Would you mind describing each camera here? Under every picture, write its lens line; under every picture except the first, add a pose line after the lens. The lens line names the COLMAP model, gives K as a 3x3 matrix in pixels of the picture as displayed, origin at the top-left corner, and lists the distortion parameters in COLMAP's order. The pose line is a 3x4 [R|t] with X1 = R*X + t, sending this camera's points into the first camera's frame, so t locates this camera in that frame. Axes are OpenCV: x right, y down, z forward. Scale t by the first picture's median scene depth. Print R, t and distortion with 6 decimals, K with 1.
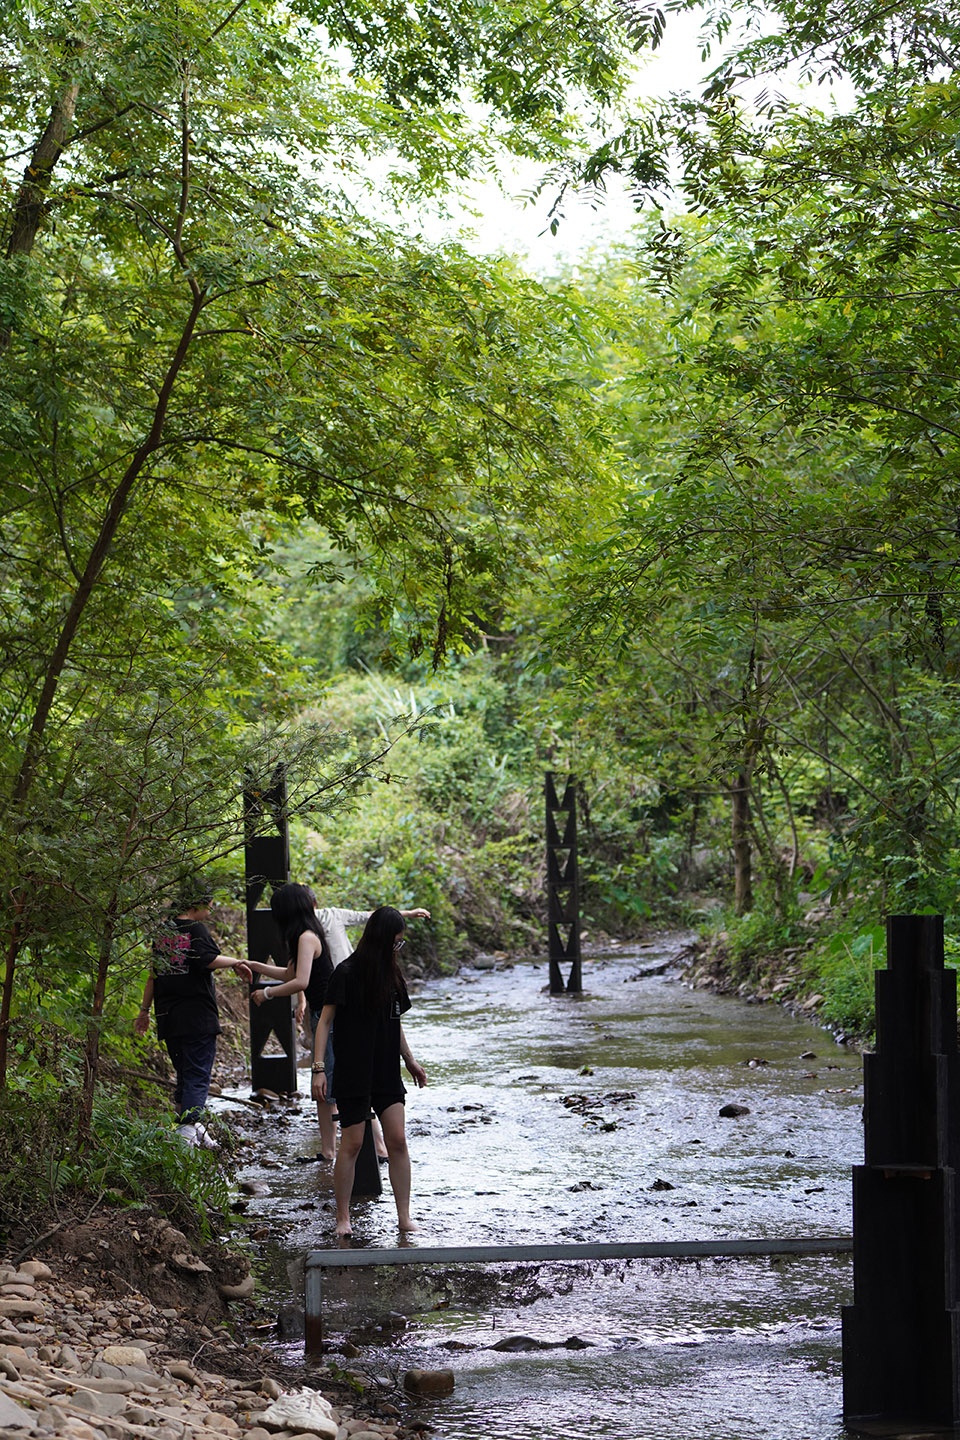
lens RADIAL K [[4019.1, 0, 480.0], [0, 4019.1, 720.0], [0, 0, 1]] dist [0.065624, 0.769397]
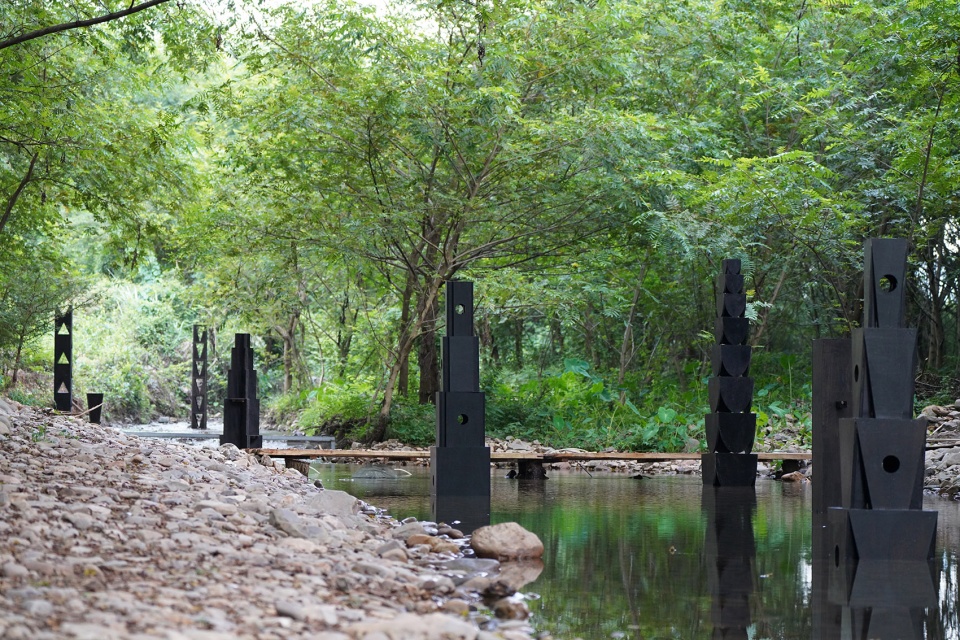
lens RADIAL K [[3071.1, 0, 480.0], [0, 3071.1, 320.0], [0, 0, 1]] dist [0.213621, 2.017167]
pose [[0.995319, 0.041144, 0.087443, 0.023497], [-0.040773, 0.999150, -0.006018, 0.013418], [-0.087616, 0.002424, 0.996151, -0.599964]]
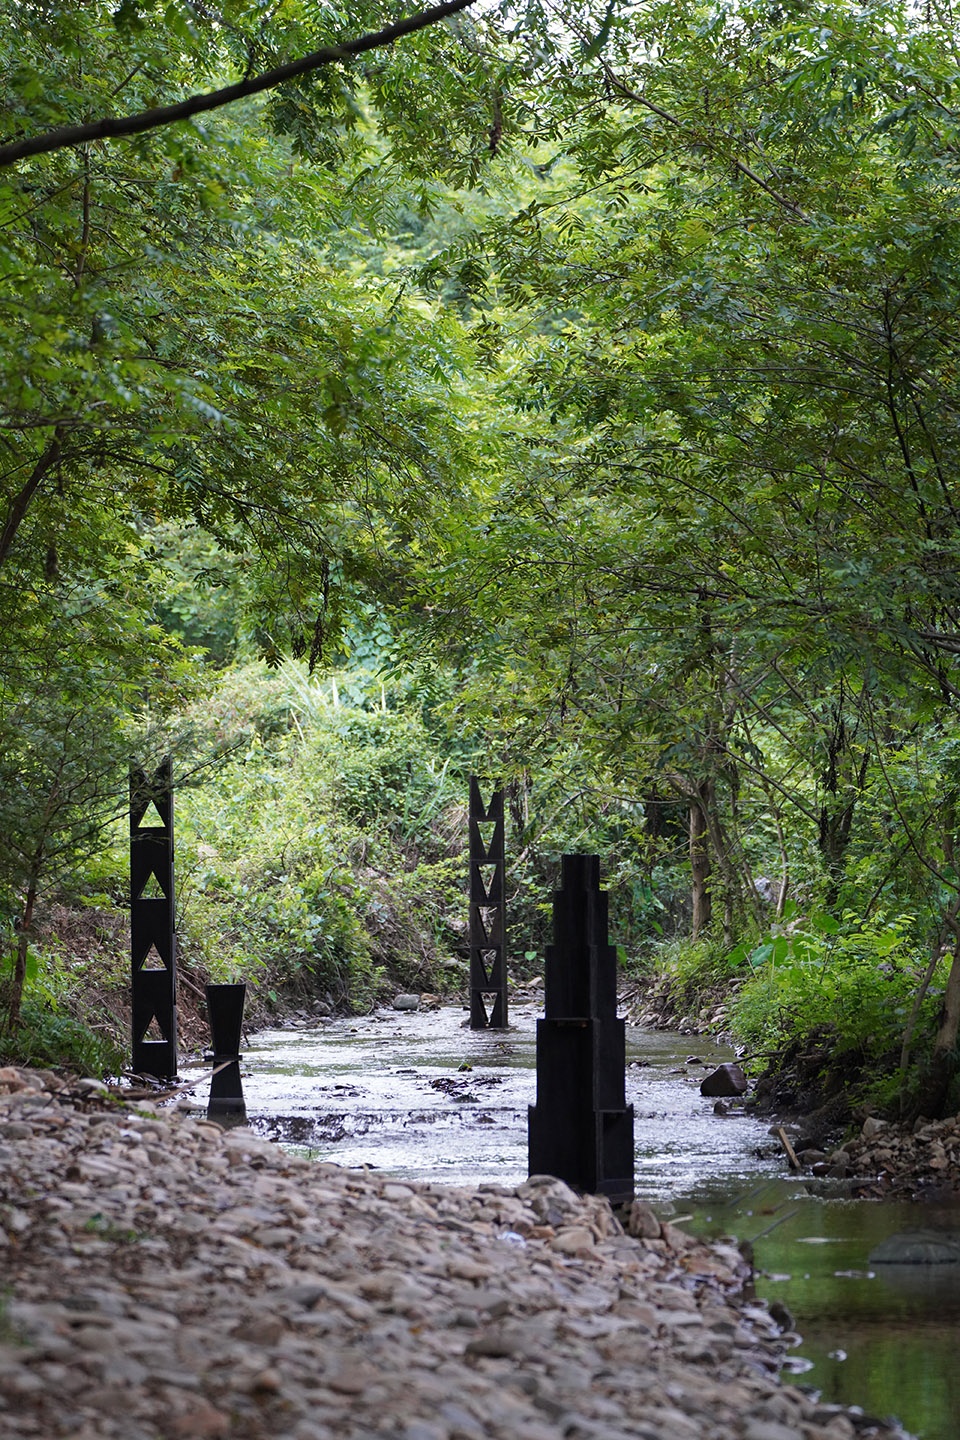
lens RADIAL K [[7063.4, 0, 480.0], [0, 7063.4, 720.0], [0, 0, 1]] dist [1.206735, 9.475479]
pose [[0.999839, 0.016847, -0.006255, 0.026591], [-0.016837, 0.999857, 0.001699, -0.001900], [0.006283, -0.001593, 0.999979, -0.517364]]
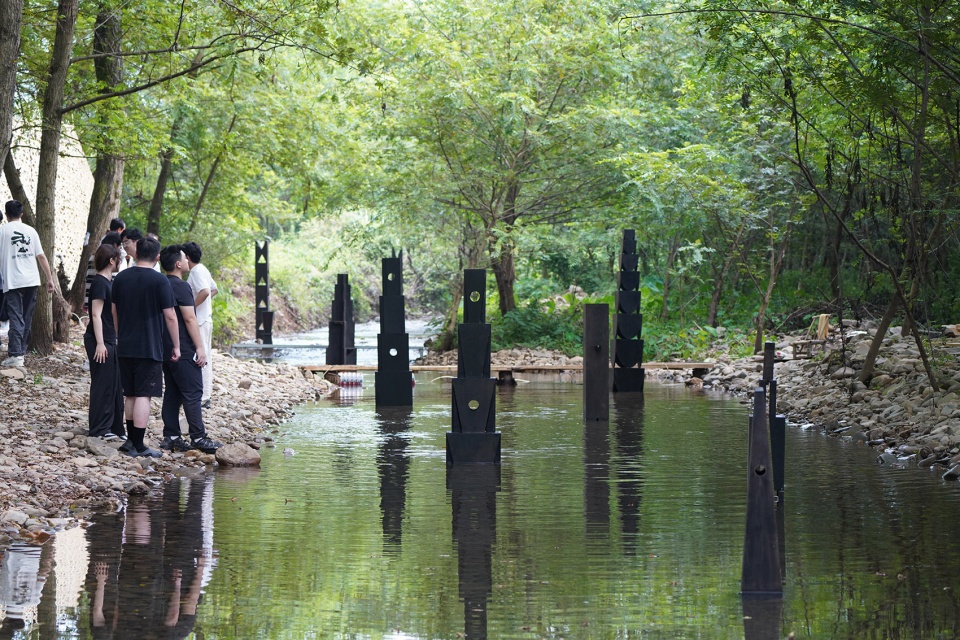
lens RADIAL K [[2679.4, 0, 480.0], [0, 2679.4, 320.0], [0, 0, 1]] dist [0.065624, 0.769397]
pose [[0.999353, 0.026157, -0.024691, 0.115664], [-0.025145, 0.998865, 0.040454, -0.011313], [0.025721, -0.039807, 0.998876, -0.763324]]
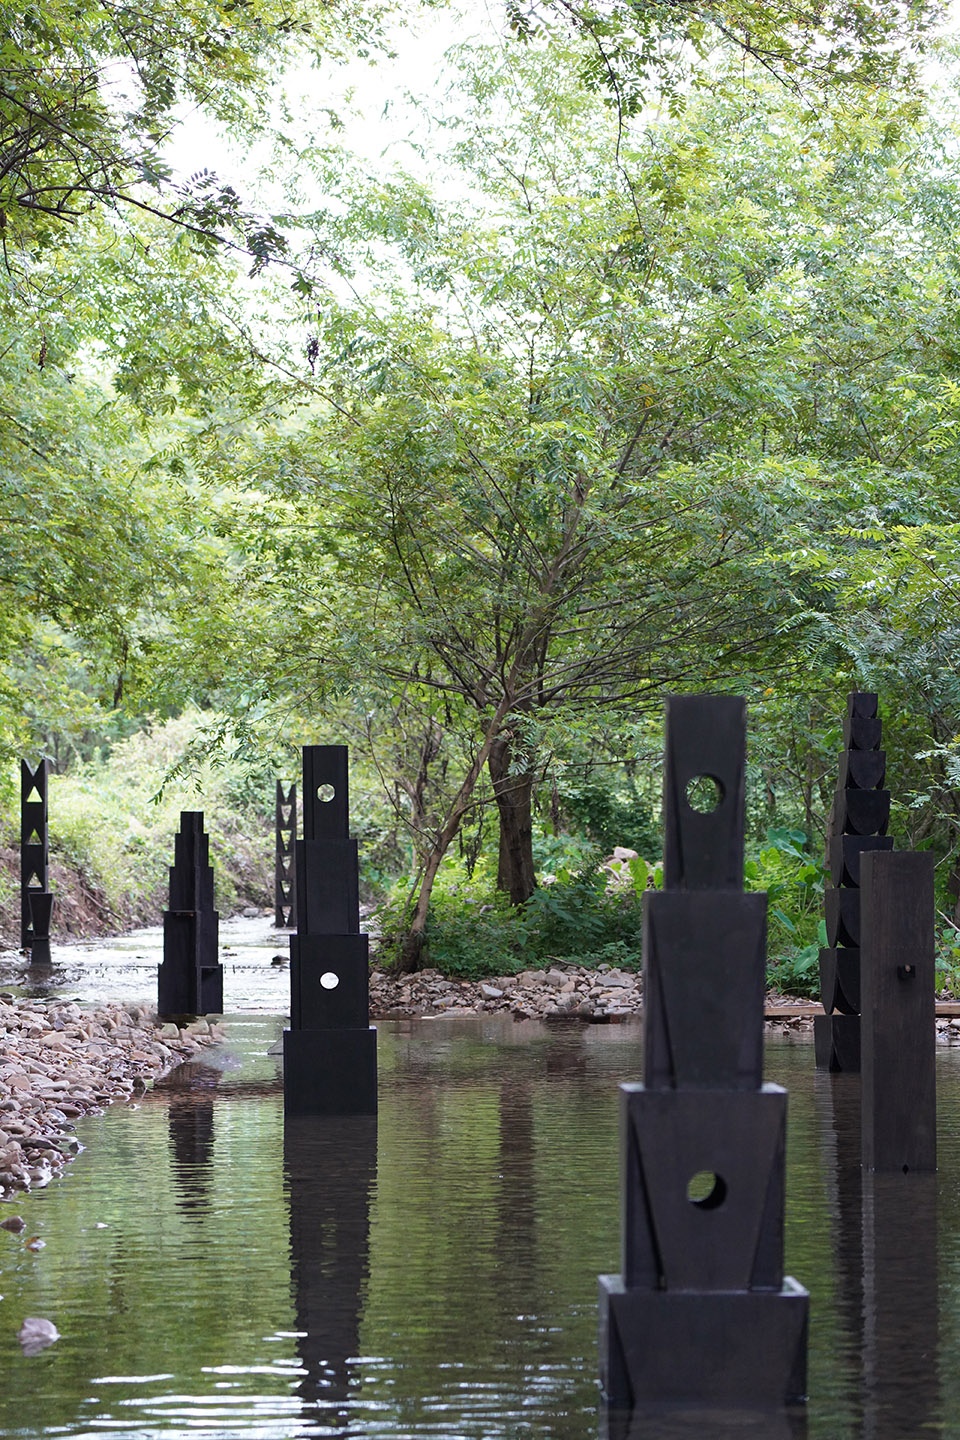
lens RADIAL K [[4019.1, 0, 480.0], [0, 4019.1, 720.0], [0, 0, 1]] dist [0.065624, 0.769397]
pose [[0.999645, 0.026523, -0.002555, 0.090160], [-0.026547, 0.999600, -0.009718, 0.003527], [0.002296, 0.009782, 0.999950, -0.462196]]
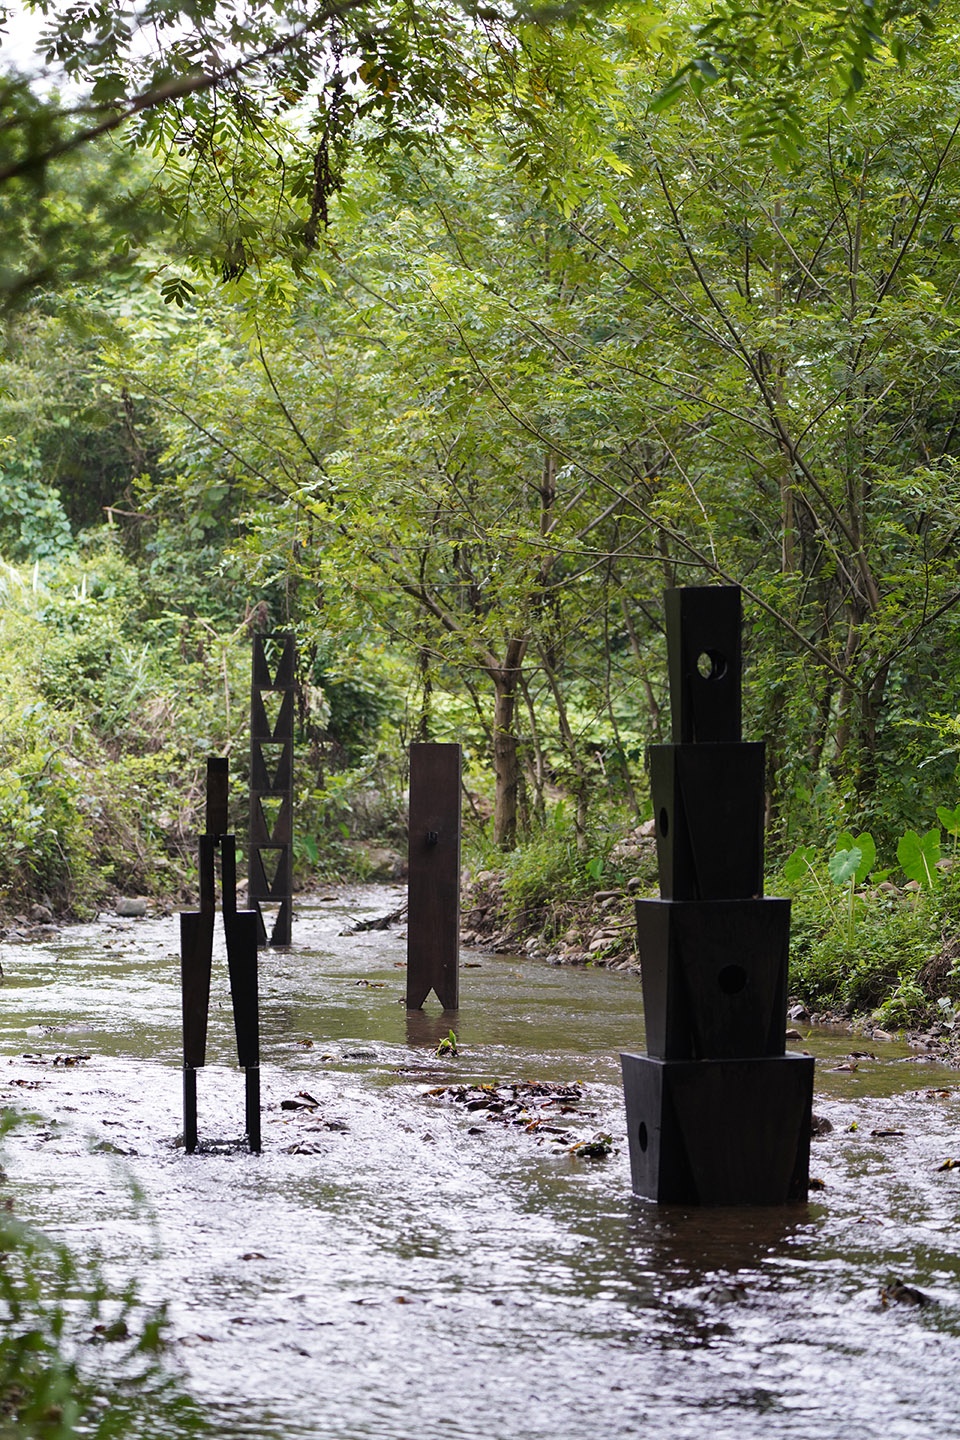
lens RADIAL K [[4019.1, 0, 480.0], [0, 4019.1, 720.0], [0, 0, 1]] dist [0.065624, 0.769397]
pose [[0.991724, 0.042288, 0.121224, -0.028333], [-0.042231, 0.999103, -0.003045, 0.026989], [-0.121244, -0.002100, 0.992621, 0.273022]]
